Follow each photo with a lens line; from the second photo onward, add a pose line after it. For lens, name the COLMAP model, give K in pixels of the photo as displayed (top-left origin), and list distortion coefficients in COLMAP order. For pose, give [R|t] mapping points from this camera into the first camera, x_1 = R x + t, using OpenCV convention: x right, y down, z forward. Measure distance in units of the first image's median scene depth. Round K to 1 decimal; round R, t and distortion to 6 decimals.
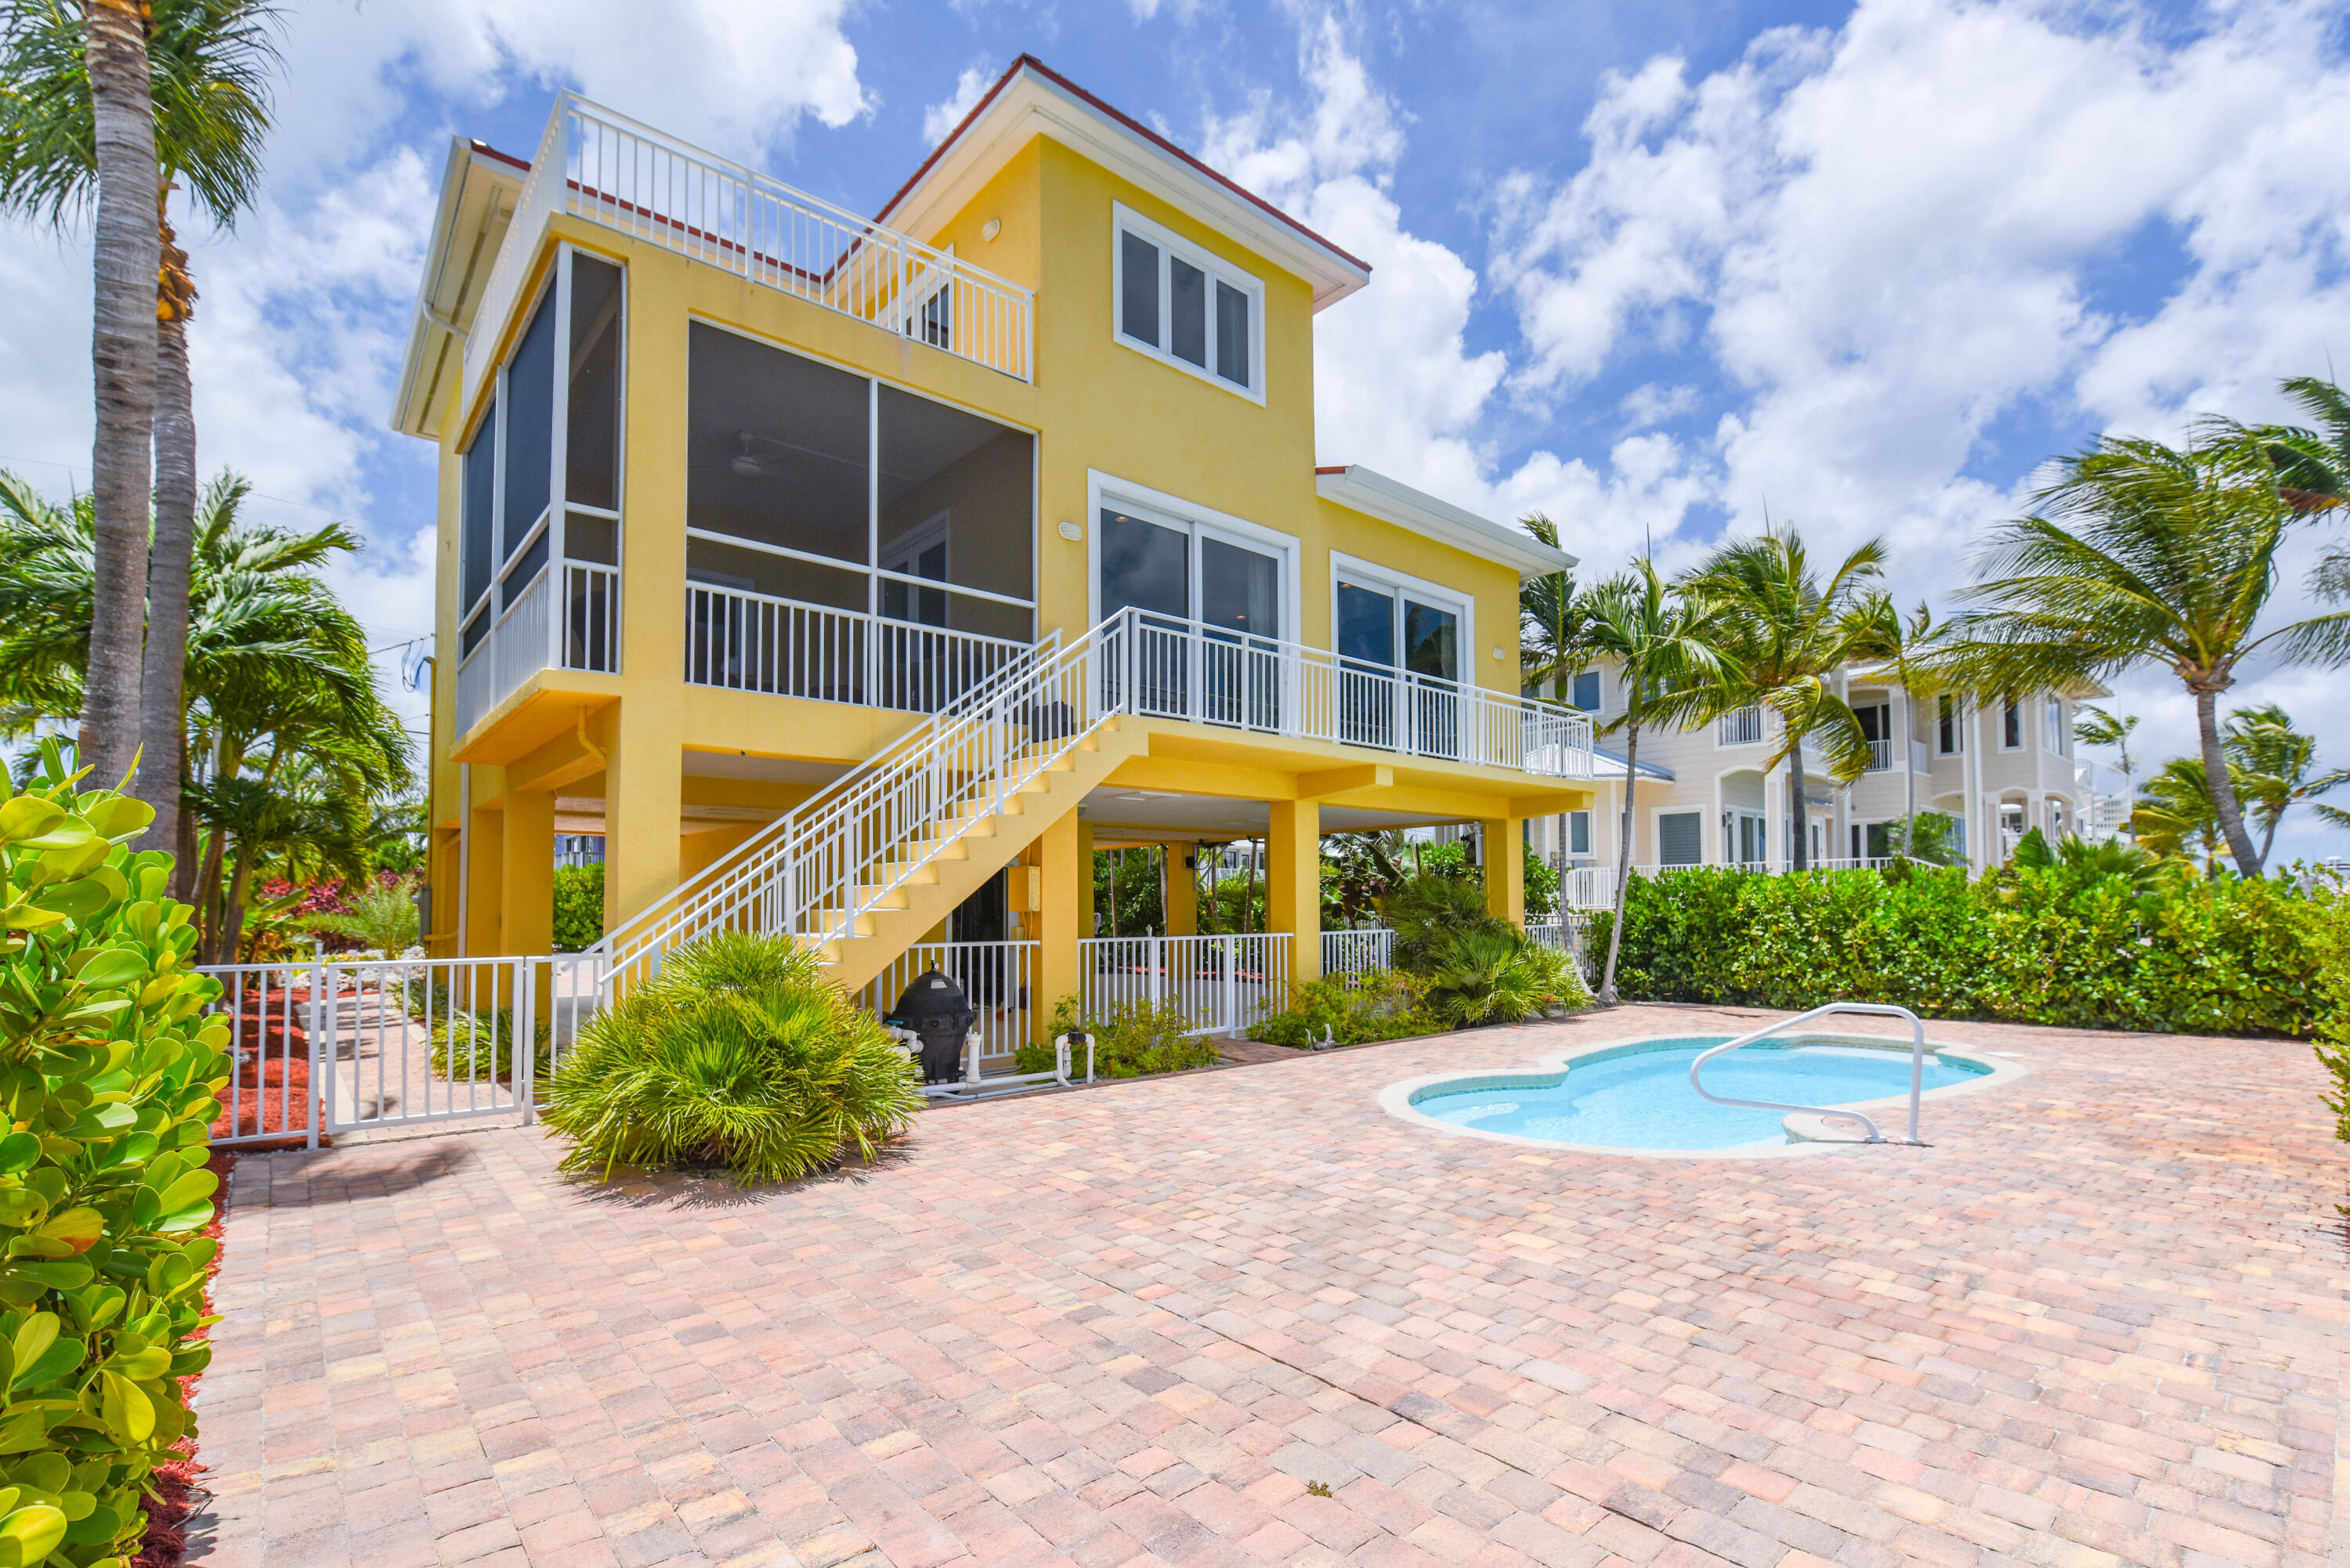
lens RADIAL K [[1068.9, 0, 1176.2], [0, 1068.9, 863.0], [0, 0, 1]] dist [-0.021811, -0.000227]
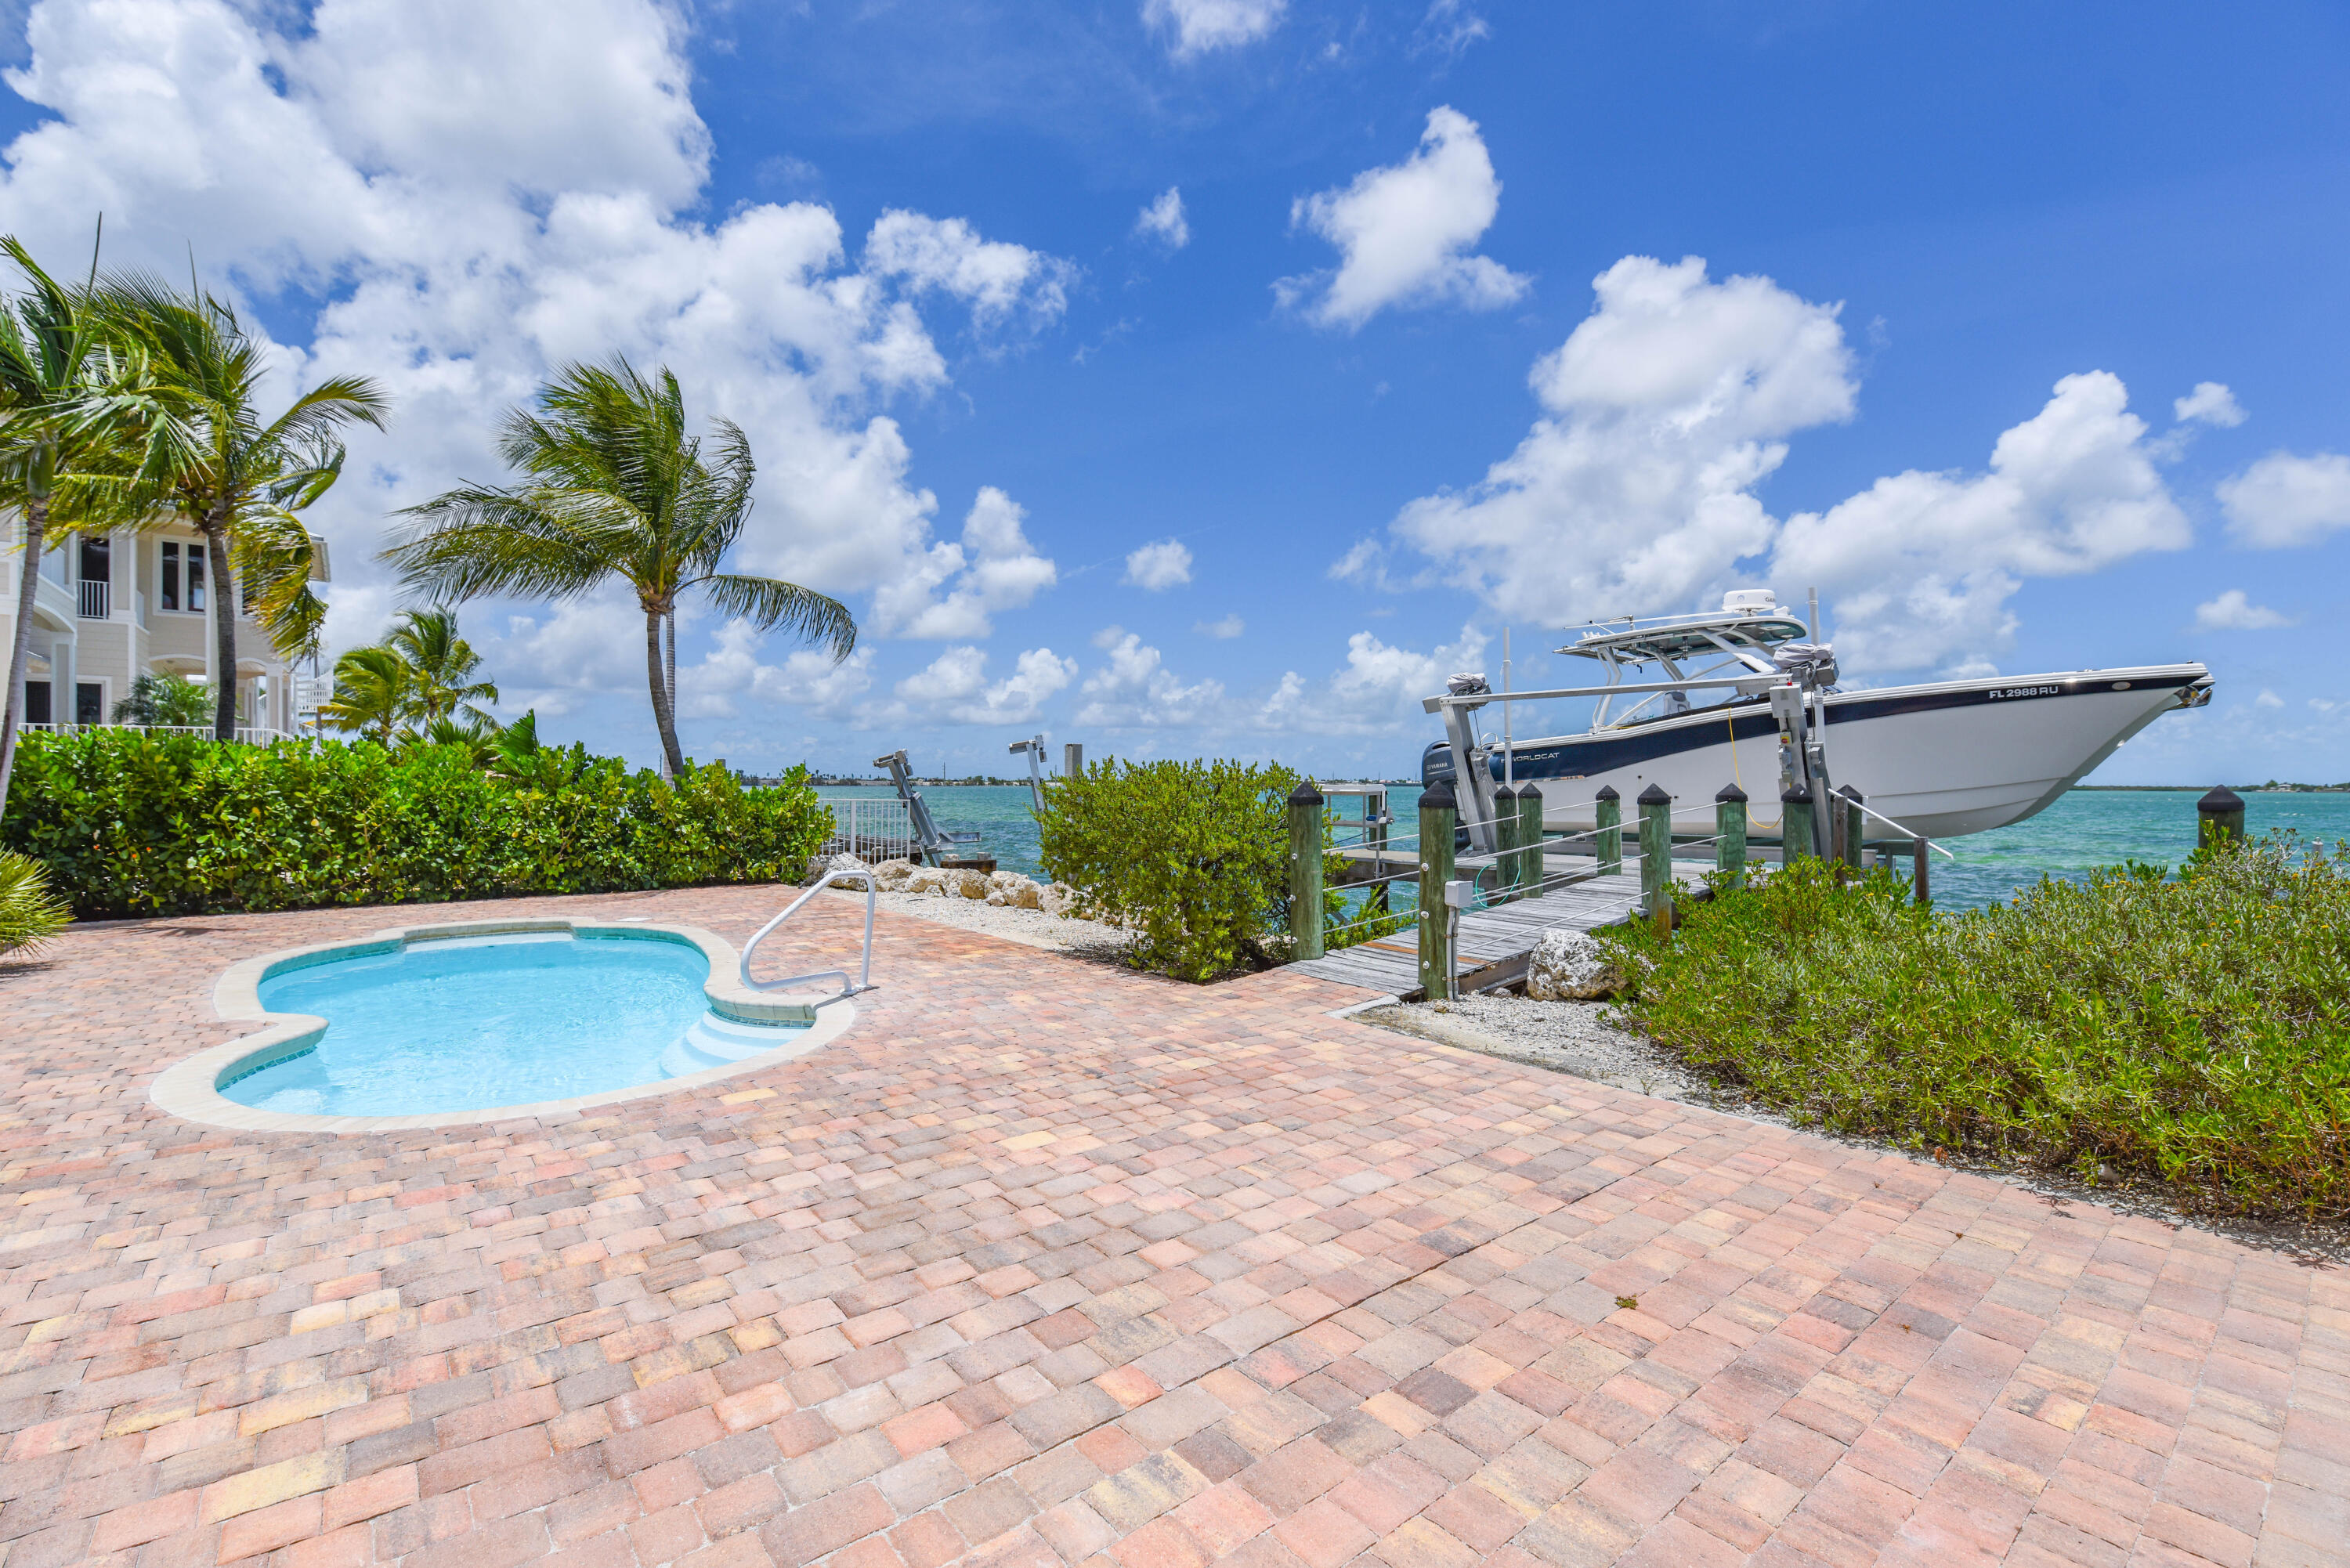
lens RADIAL K [[1034.9, 0, 1172.1], [0, 1034.9, 770.2], [0, 0, 1]] dist [0.000354, -0.011900]
pose [[0.018886, 0.017258, 0.999673, -0.461607], [-0.041268, 0.999012, -0.016467, 0.035030], [-0.998970, -0.040944, 0.019579, 0.707571]]
